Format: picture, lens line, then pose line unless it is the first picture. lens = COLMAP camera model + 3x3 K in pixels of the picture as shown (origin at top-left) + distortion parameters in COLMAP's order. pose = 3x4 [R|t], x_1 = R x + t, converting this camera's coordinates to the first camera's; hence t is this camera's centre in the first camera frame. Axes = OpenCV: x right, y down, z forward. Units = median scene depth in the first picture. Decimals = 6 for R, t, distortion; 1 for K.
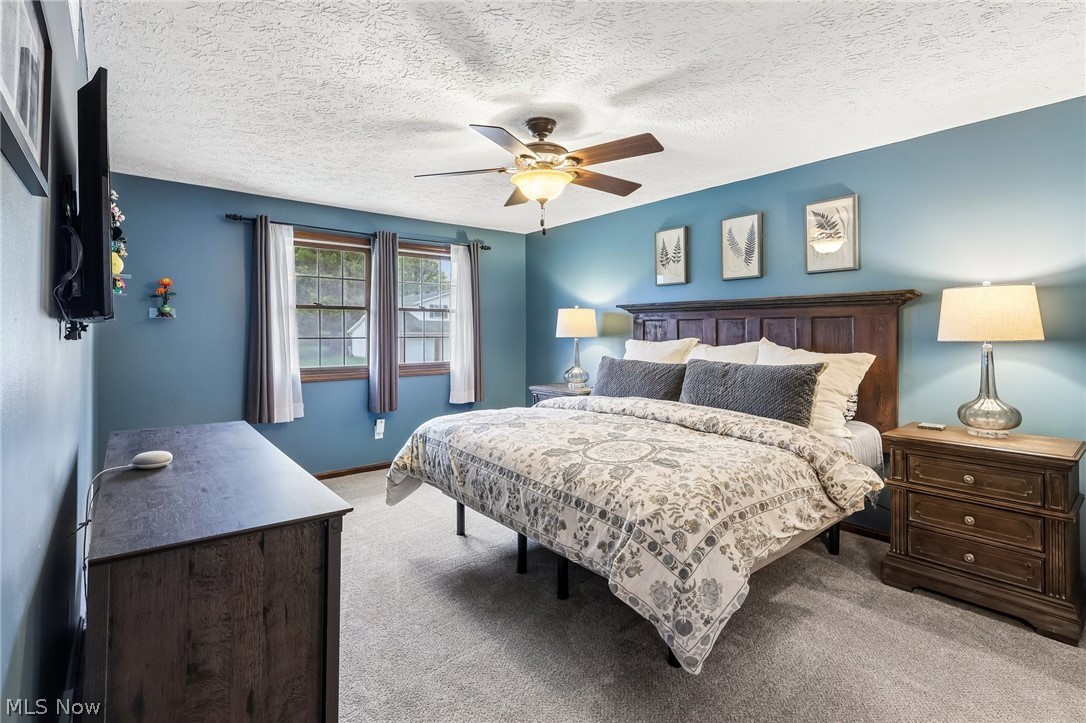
lens RADIAL K [[509.9, 0, 540.9], [0, 509.9, 330.5], [0, 0, 1]] dist [-0.000938, 0.000513]
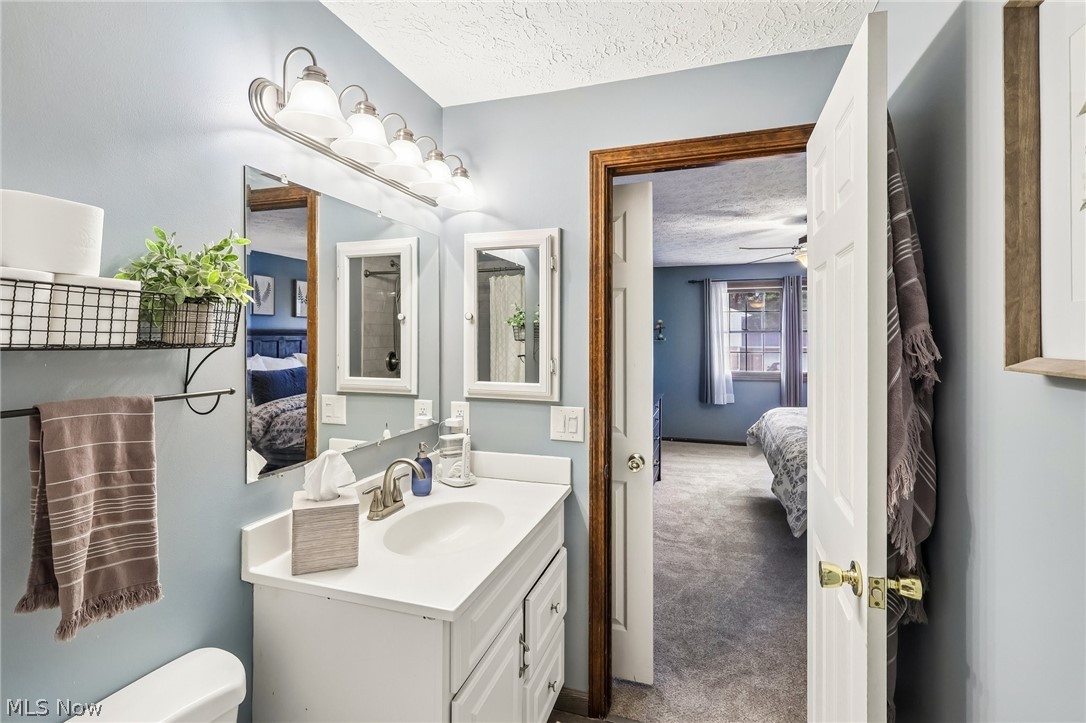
lens RADIAL K [[509.9, 0, 545.2], [0, 509.9, 337.0], [0, 0, 1]] dist [-0.000938, 0.000513]
pose [[0.537051, -0.002557, -0.843546, 0.564119], [0.007044, 0.999974, 0.001454, -0.040303], [0.843520, -0.006723, 0.537055, -0.335908]]
